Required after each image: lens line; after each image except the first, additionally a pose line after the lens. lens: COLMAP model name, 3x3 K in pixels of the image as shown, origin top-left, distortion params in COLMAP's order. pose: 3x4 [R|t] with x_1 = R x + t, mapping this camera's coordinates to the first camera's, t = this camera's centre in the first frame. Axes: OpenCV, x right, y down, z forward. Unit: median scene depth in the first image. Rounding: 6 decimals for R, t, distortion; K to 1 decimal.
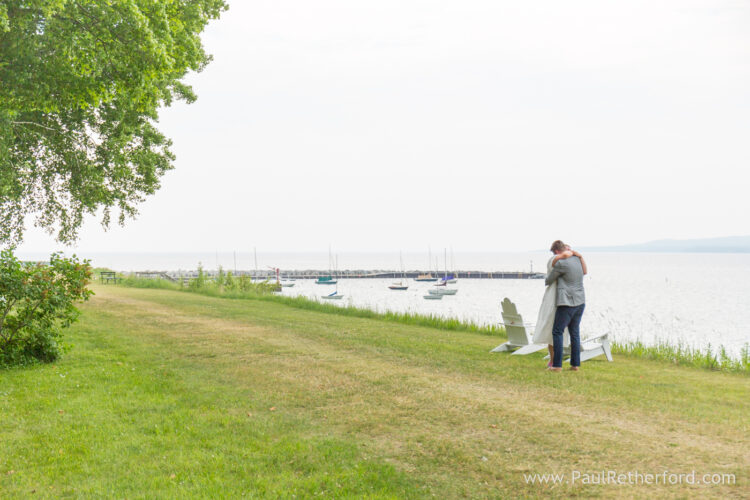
lens RADIAL K [[1264.3, 0, 375.5], [0, 1264.3, 253.0], [0, 0, 1]] dist [-0.066301, 0.000000]
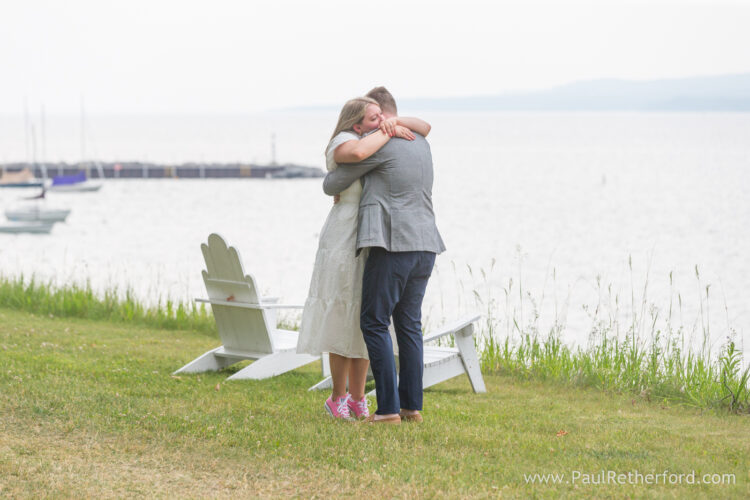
lens RADIAL K [[3163.9, 0, 372.6], [0, 3163.9, 249.9], [0, 0, 1]] dist [-0.002414, 0.000000]
pose [[0.988073, -0.013428, 0.153399, 0.002326], [0.006924, 0.999057, 0.042859, -0.000948], [-0.153829, -0.041286, 0.987235, 0.031360]]
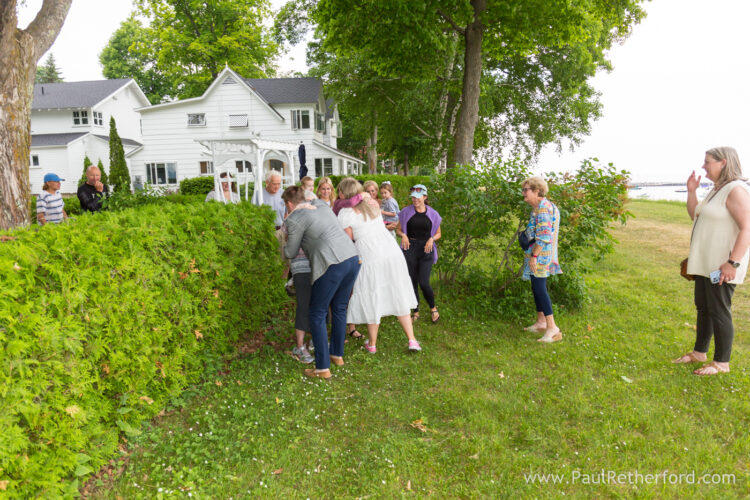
lens RADIAL K [[514.2, 0, 377.1], [0, 514.2, 251.8], [0, 0, 1]] dist [-0.003740, 0.001620]
pose [[0.886490, 0.046184, -0.460437, -0.211983], [0.020148, 0.990211, 0.138114, 0.008872], [0.462309, -0.131714, 0.876882, 0.649131]]
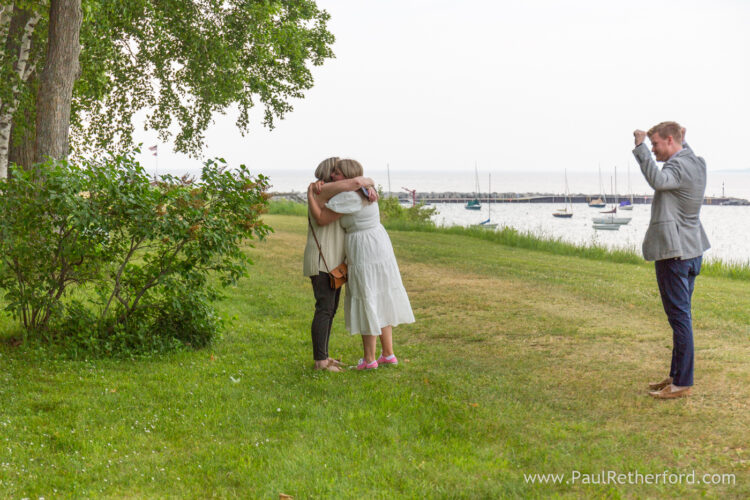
lens RADIAL K [[1479.9, 0, 377.0], [0, 1479.9, 246.4], [0, 0, 1]] dist [-0.034052, 0.000000]
pose [[0.995753, 0.010984, -0.091406, -0.108845], [-0.006414, 0.998721, 0.050145, 0.004862], [0.091839, -0.049346, 0.994550, 0.306275]]
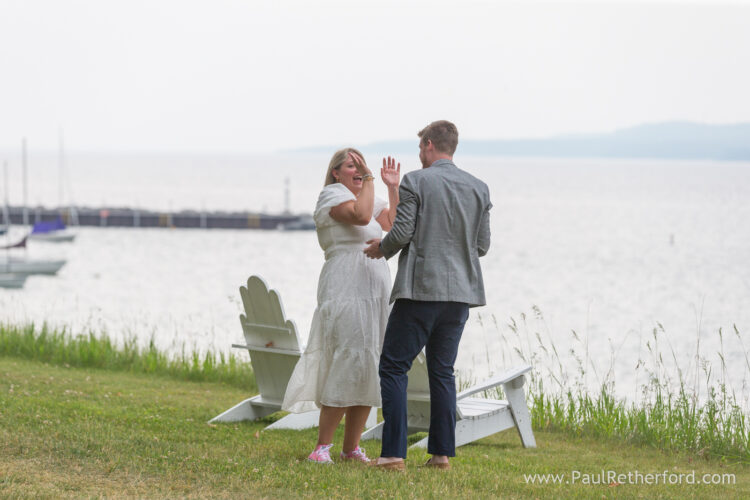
lens RADIAL K [[3744.6, 0, 375.3], [0, 3744.6, 250.3], [0, 0, 1]] dist [0.090654, 0.000000]
pose [[0.989042, 0.009189, 0.147347, -0.022858], [-0.012971, 0.999610, 0.024727, 0.000187], [-0.147062, -0.026367, 0.988776, -0.089633]]
